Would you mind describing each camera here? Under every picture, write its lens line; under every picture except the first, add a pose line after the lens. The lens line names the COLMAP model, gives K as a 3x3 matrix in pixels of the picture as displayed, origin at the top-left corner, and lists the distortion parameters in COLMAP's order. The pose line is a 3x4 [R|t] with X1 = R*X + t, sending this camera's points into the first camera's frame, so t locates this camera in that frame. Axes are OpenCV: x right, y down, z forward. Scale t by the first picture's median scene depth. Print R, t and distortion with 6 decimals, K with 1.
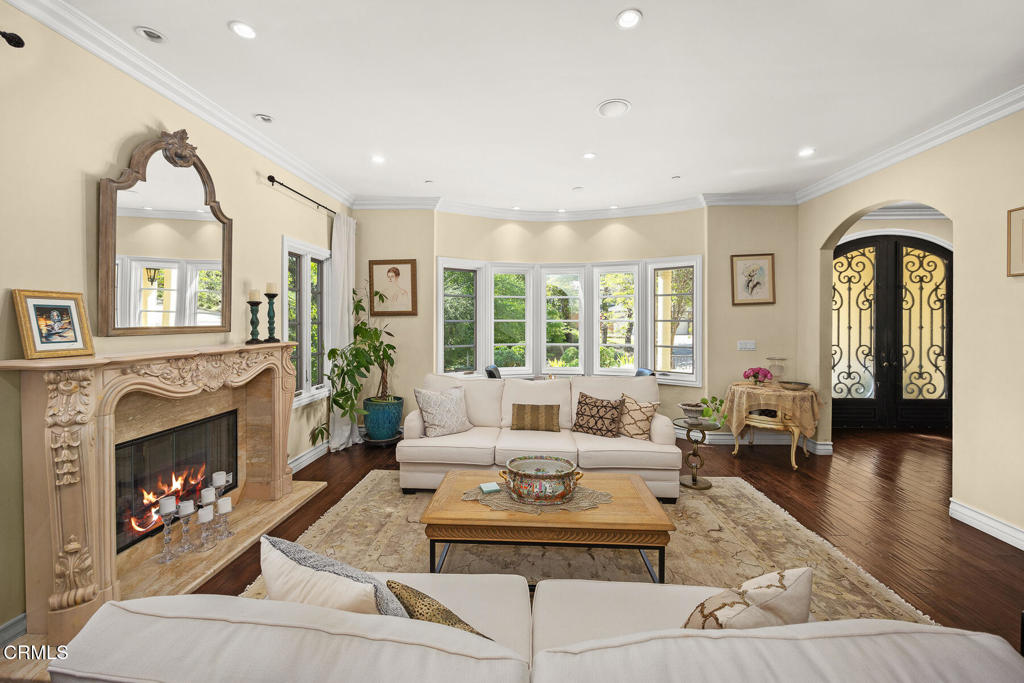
lens RADIAL K [[397.1, 0, 513.4], [0, 397.1, 324.2], [0, 0, 1]] dist [-0.009014, 0.000234]
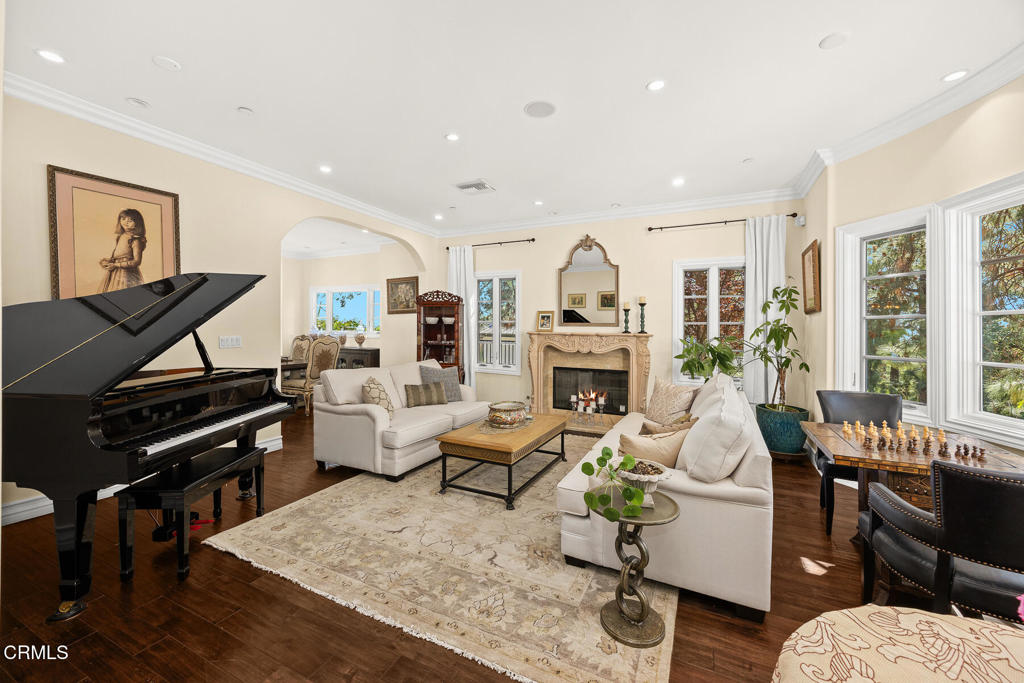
lens RADIAL K [[397.1, 0, 504.0], [0, 397.1, 331.4], [0, 0, 1]] dist [-0.009014, 0.000234]
pose [[-0.401386, -0.007566, -0.915878, 1.143749], [-0.025851, 0.999661, 0.003071, 0.047868], [0.915544, 0.024909, -0.401446, 1.219622]]
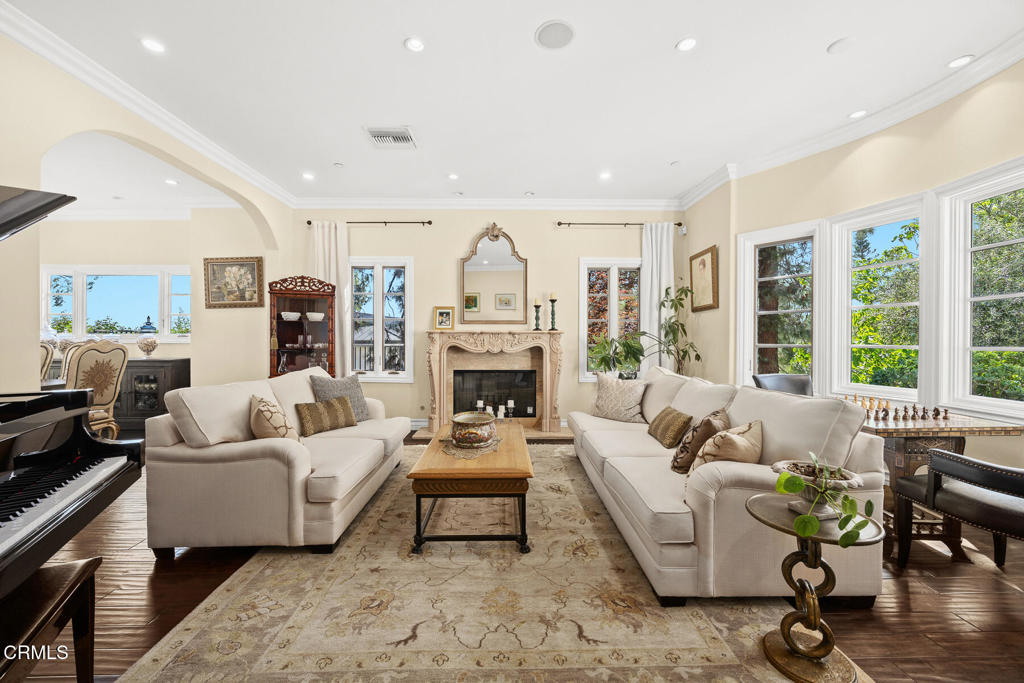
lens RADIAL K [[397.1, 0, 505.8], [0, 397.1, 341.1], [0, 0, 1]] dist [-0.009014, 0.000234]
pose [[0.063941, 0.001862, -0.997952, 0.983884], [-0.012250, 0.999924, 0.001081, 0.090769], [0.997878, 0.012155, 0.063959, 0.775489]]
